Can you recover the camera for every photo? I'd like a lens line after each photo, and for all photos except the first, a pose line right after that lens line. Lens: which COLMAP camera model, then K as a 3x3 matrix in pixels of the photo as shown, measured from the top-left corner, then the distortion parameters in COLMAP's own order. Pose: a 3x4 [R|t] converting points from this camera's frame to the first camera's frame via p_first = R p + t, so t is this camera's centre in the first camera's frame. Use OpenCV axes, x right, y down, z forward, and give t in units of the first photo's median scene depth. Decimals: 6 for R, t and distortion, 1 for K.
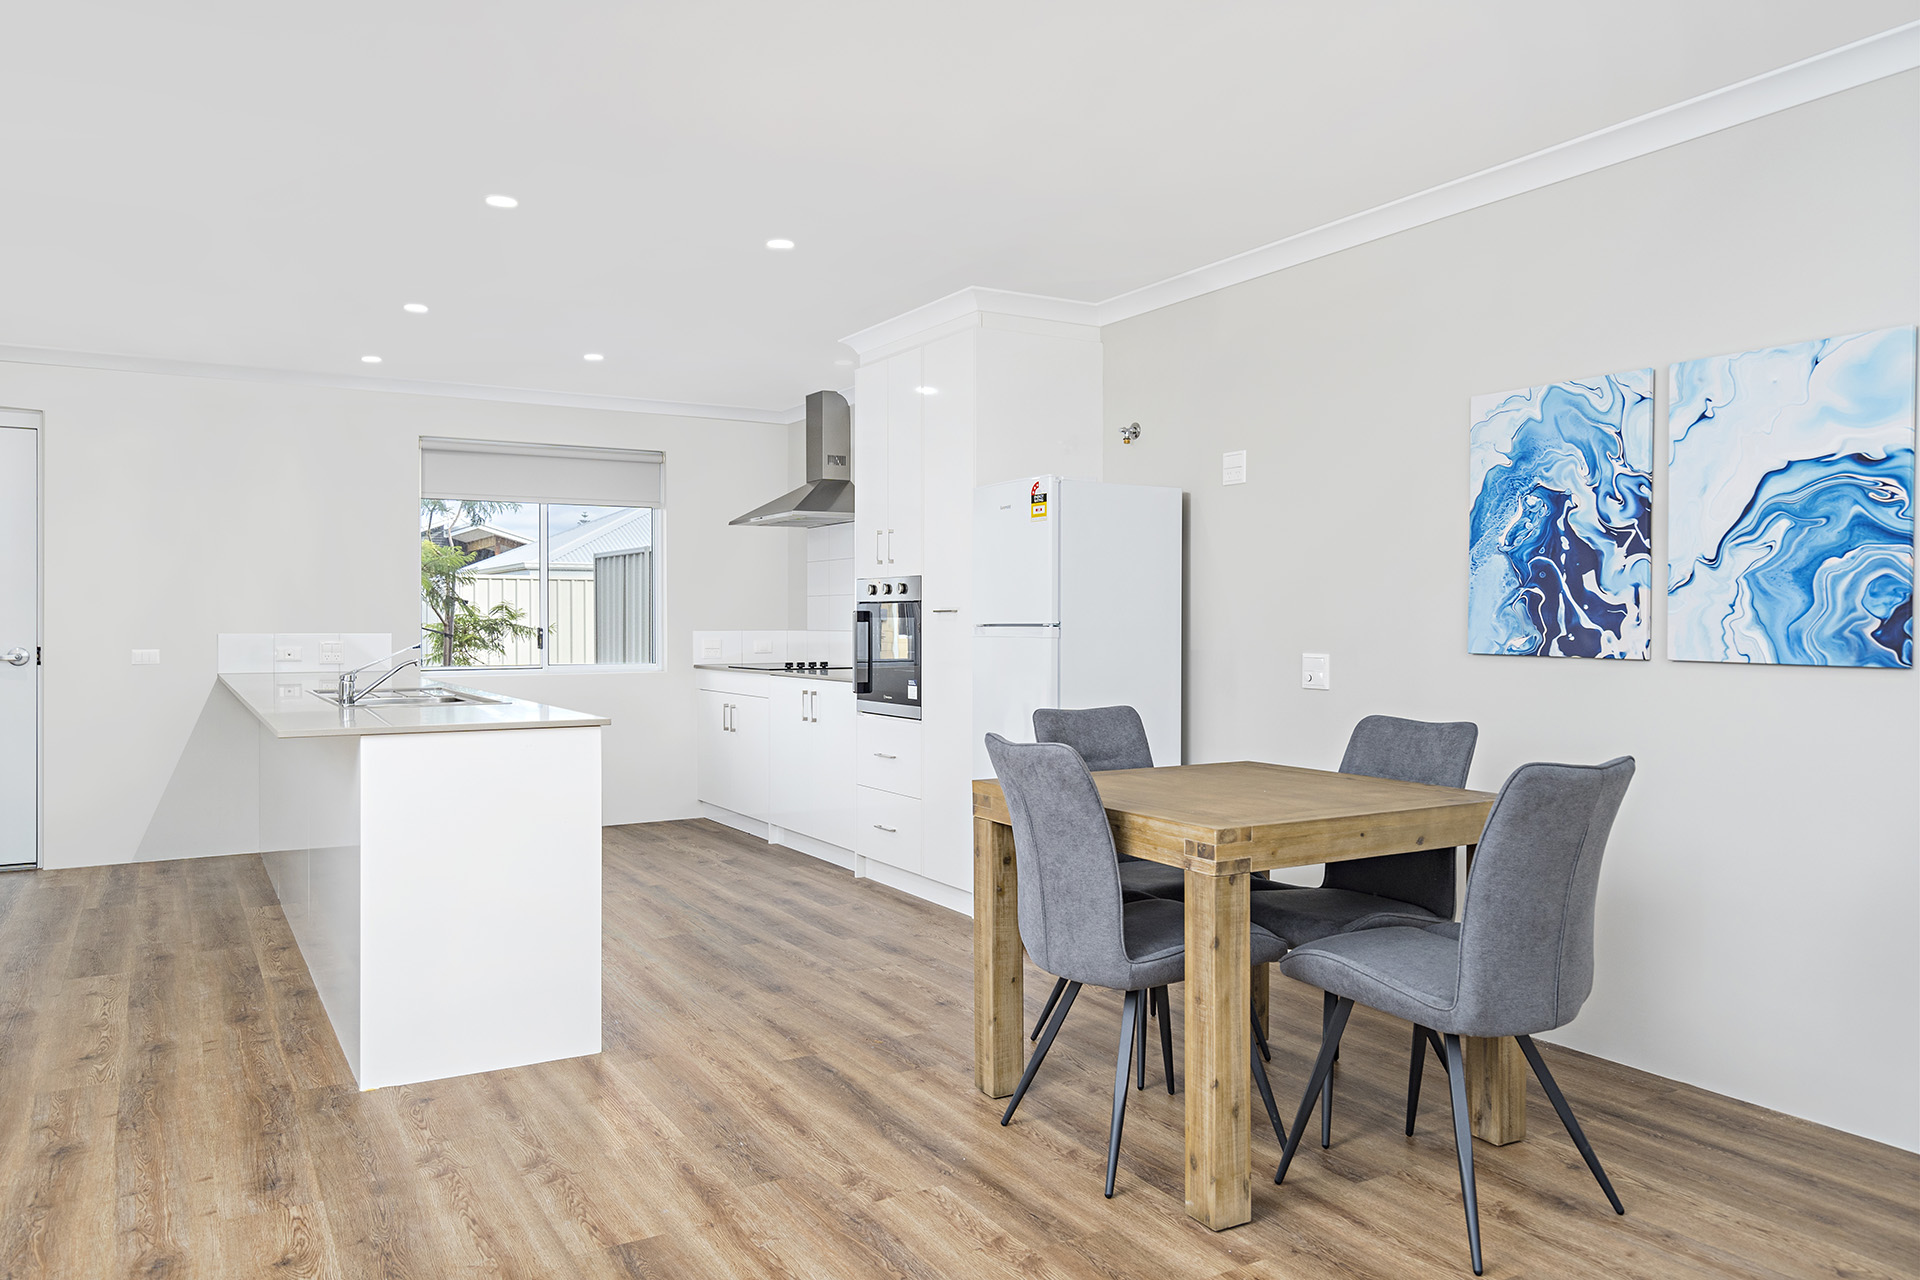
lens RADIAL K [[1347.9, 0, 977.2], [0, 1347.9, 627.6], [0, 0, 1]] dist [0.011525, -0.002585]
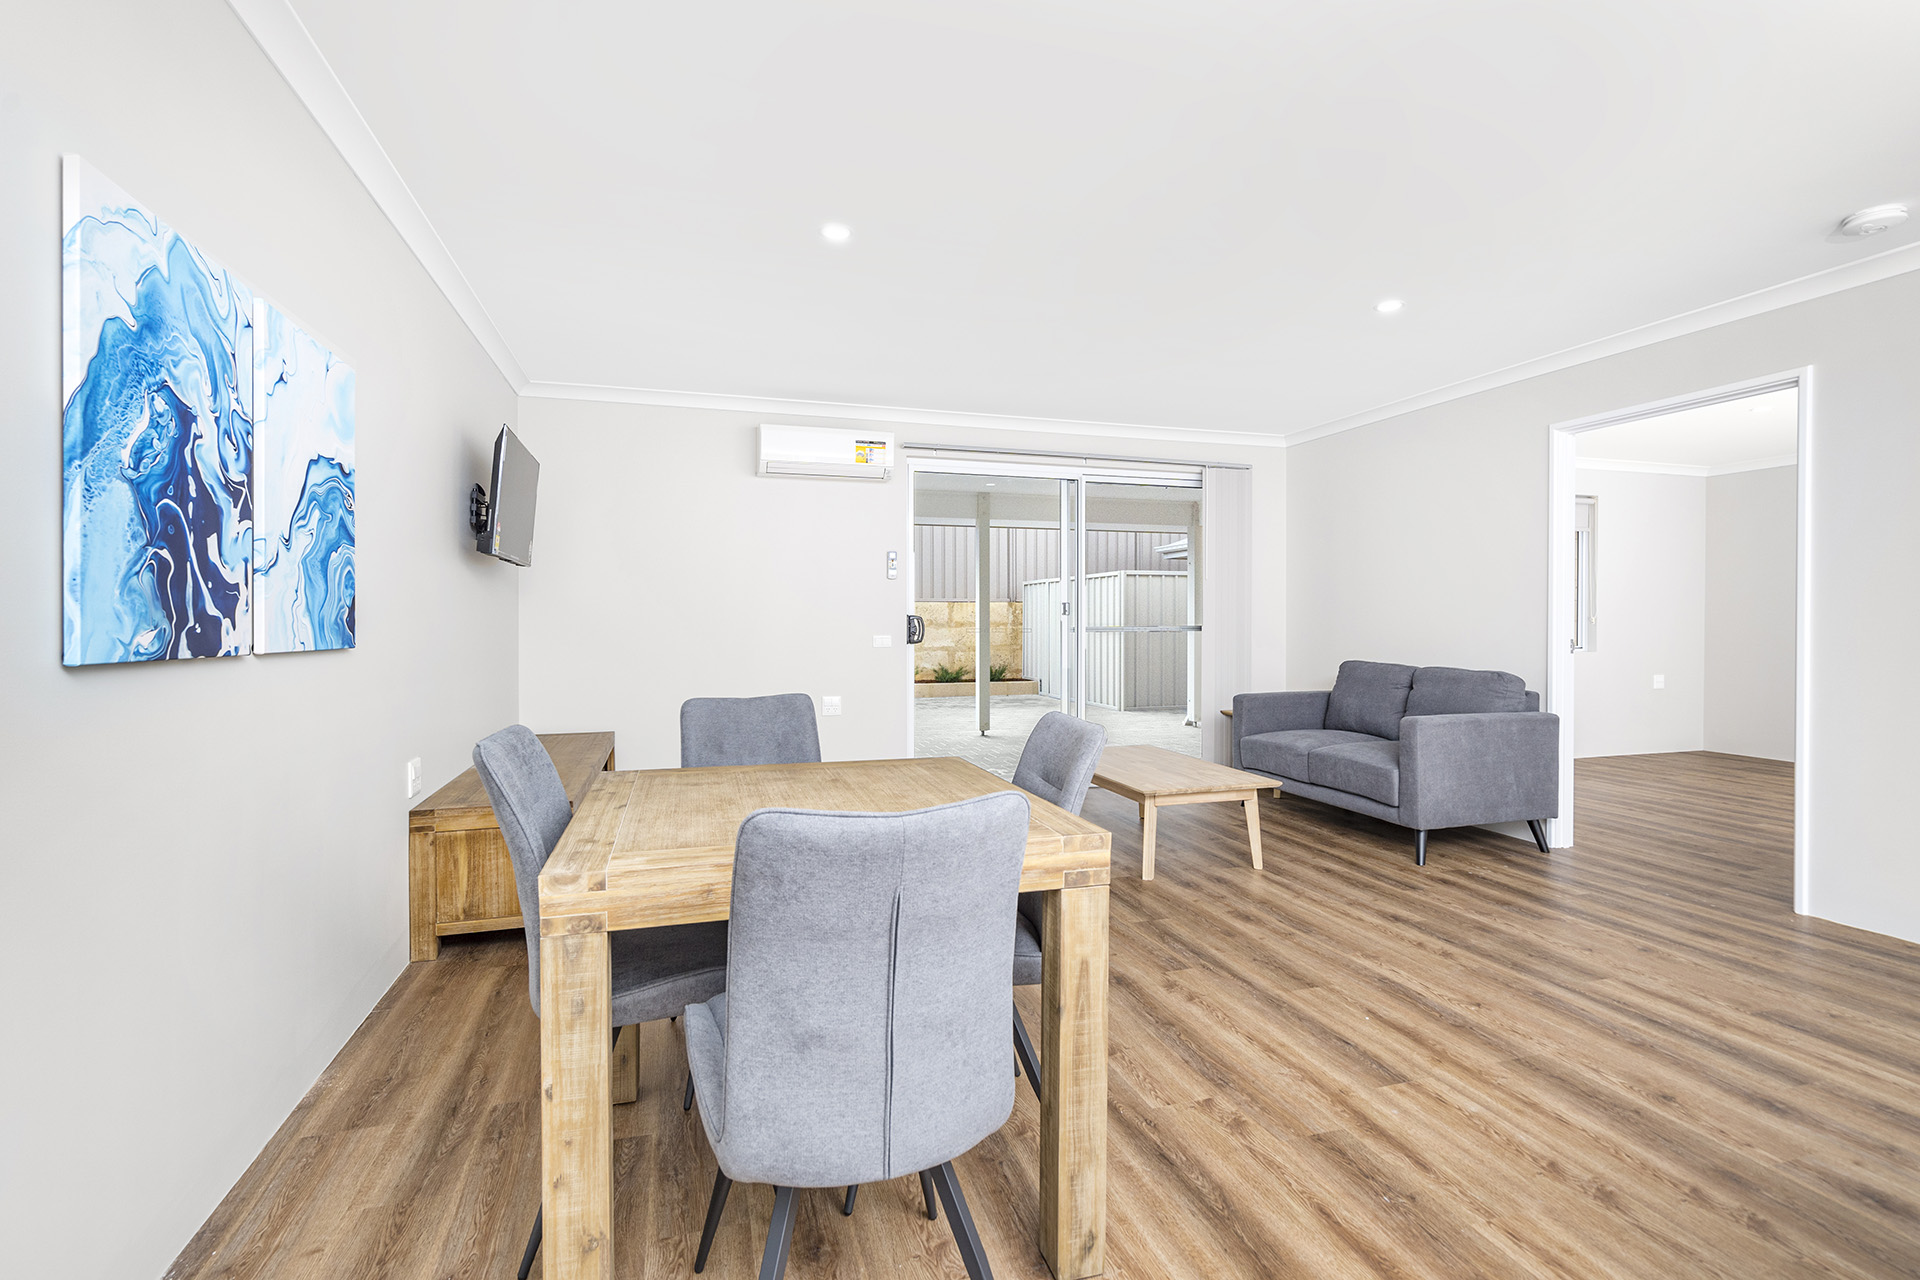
lens RADIAL K [[899.0, 0, 961.3], [0, 899.0, 626.8], [0, 0, 1]] dist [-0.000977, 0.001947]
pose [[-0.972241, -0.001107, 0.233978, -0.036149], [0.001814, 0.999923, 0.012266, 0.001460], [-0.233973, 0.012350, -0.972165, 1.409320]]
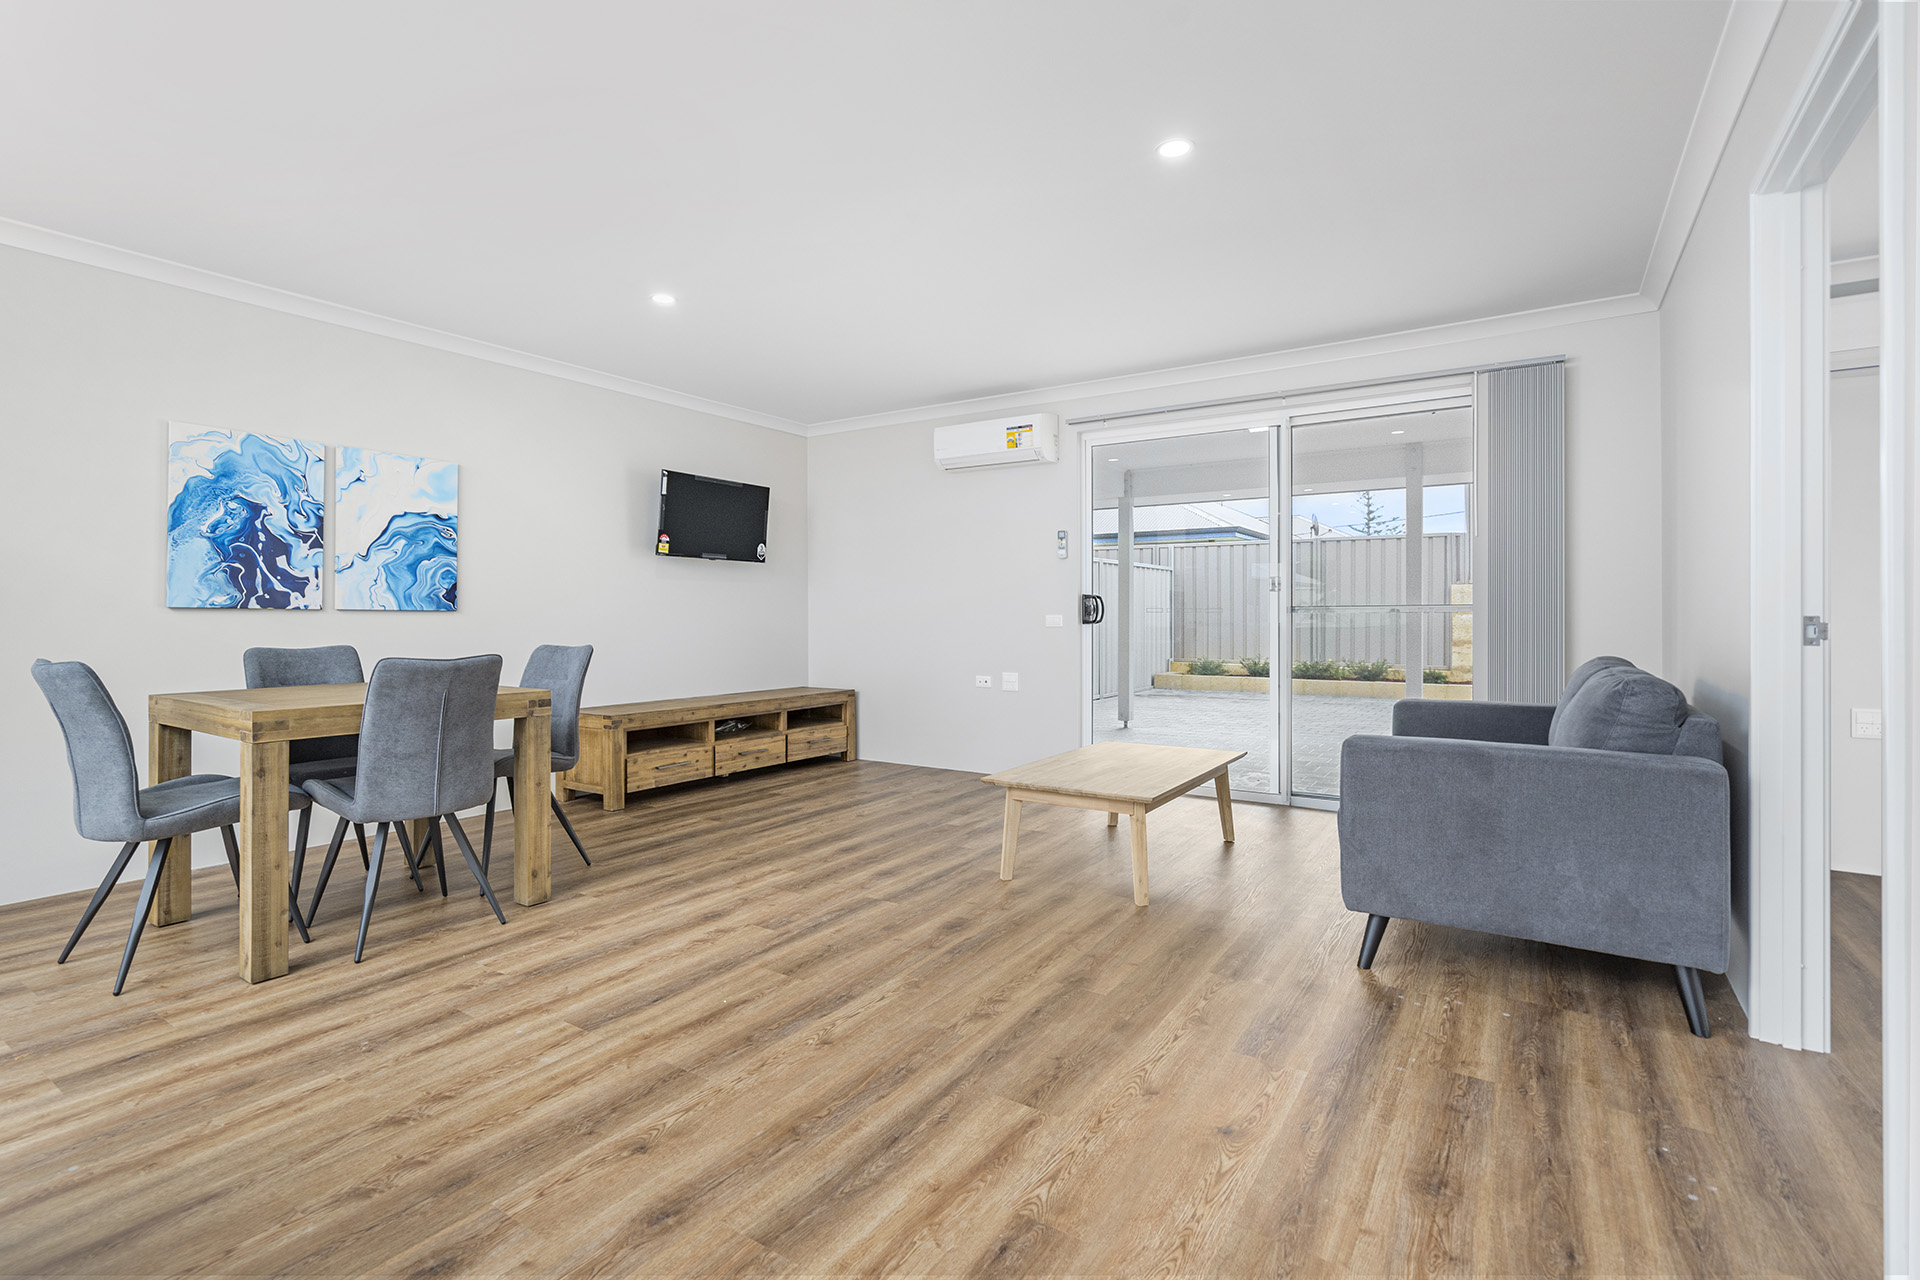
lens RADIAL K [[899.0, 0, 921.0], [0, 899.0, 616.7], [0, 0, 1]] dist [-0.000977, 0.001947]
pose [[-0.411408, -0.001872, 0.911449, -0.882894], [0.003471, 0.999987, 0.003621, 0.031493], [-0.911445, 0.004654, -0.411396, 0.767580]]
